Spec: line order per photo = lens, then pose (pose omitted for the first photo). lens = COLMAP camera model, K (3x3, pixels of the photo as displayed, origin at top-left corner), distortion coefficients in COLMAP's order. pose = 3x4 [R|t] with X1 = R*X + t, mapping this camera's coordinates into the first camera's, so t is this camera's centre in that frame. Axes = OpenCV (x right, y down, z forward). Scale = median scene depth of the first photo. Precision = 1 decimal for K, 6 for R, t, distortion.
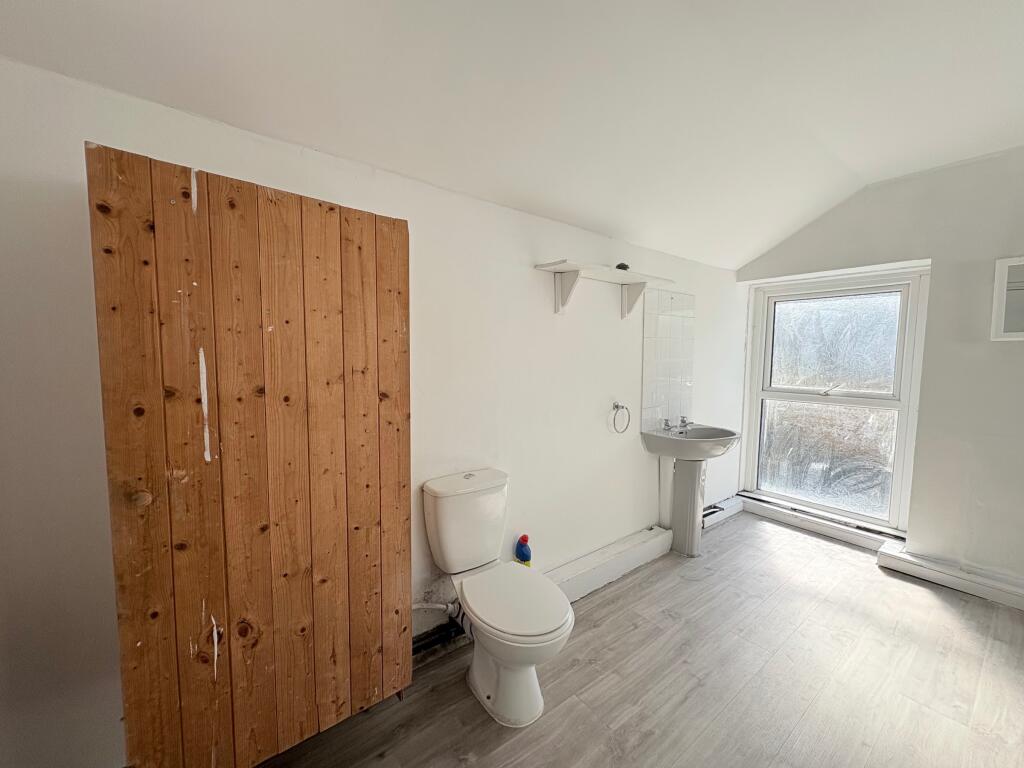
lens RADIAL K [[408.5, 0, 512.4], [0, 408.5, 383.2], [0, 0, 1]] dist [-0.001842, -0.000437]
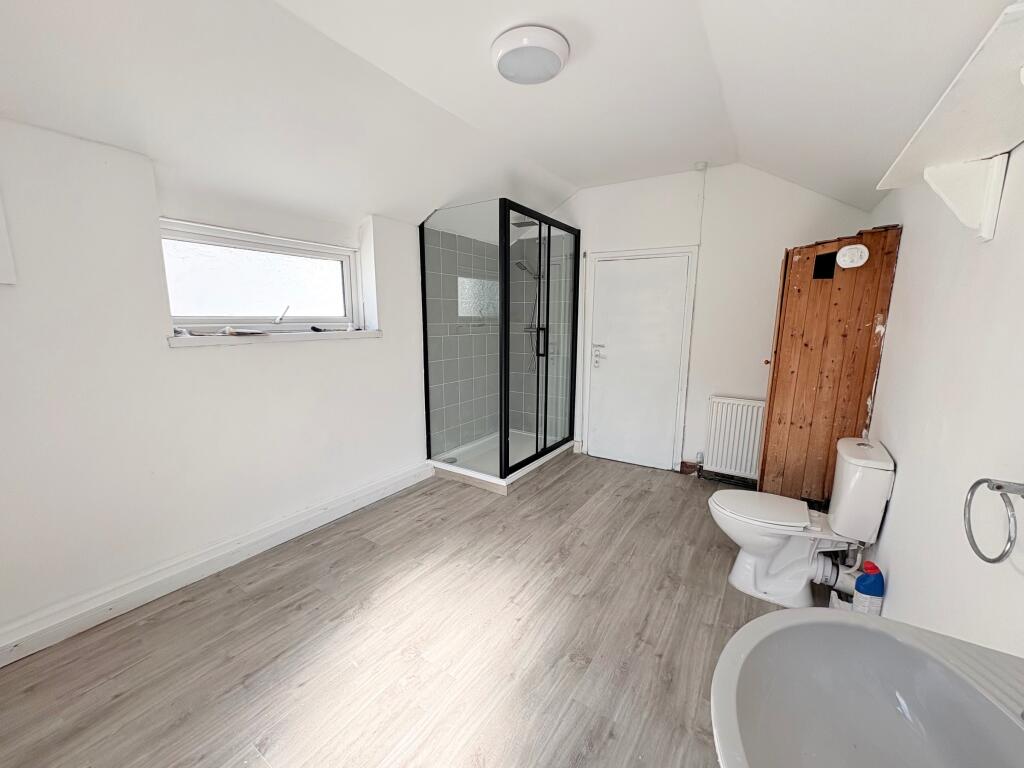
lens RADIAL K [[408.5, 0, 513.3], [0, 408.5, 386.8], [0, 0, 1]] dist [-0.001842, -0.000437]
pose [[-0.942429, 0.040839, -0.331902, 1.133135], [-0.042192, 0.970062, 0.239163, -0.120658], [0.331733, 0.239398, -0.912492, 1.767171]]
